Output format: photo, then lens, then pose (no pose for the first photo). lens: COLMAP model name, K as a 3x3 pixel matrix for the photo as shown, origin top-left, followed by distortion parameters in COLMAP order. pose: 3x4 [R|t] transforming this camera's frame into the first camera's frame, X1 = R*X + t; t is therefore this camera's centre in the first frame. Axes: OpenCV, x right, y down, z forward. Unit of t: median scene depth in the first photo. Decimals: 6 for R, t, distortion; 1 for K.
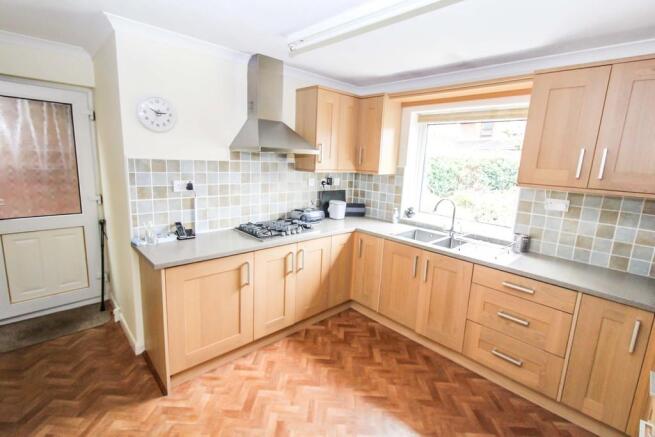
lens RADIAL K [[299.6, 0, 327.5], [0, 299.6, 218.5], [0, 0, 1]] dist [0.002061, 0.000201]
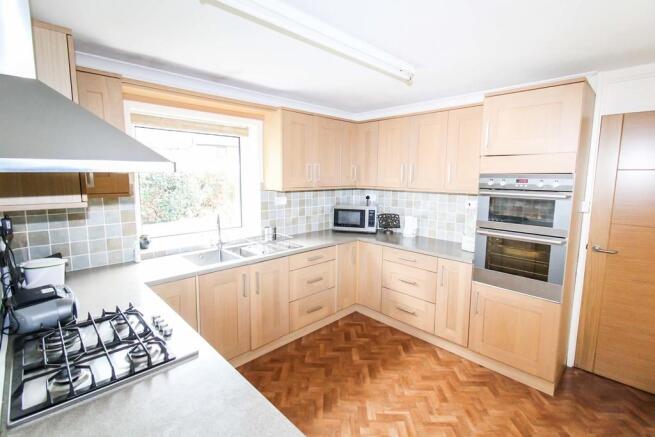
lens RADIAL K [[318.8, 0, 329.0], [0, 318.8, 214.4], [0, 0, 1]] dist [0.037572, -0.000616]
pose [[-0.036291, -0.168977, 0.984952, -0.816610], [0.193566, 0.965747, 0.172814, -0.215996], [-0.980416, 0.196925, -0.002340, 0.846331]]
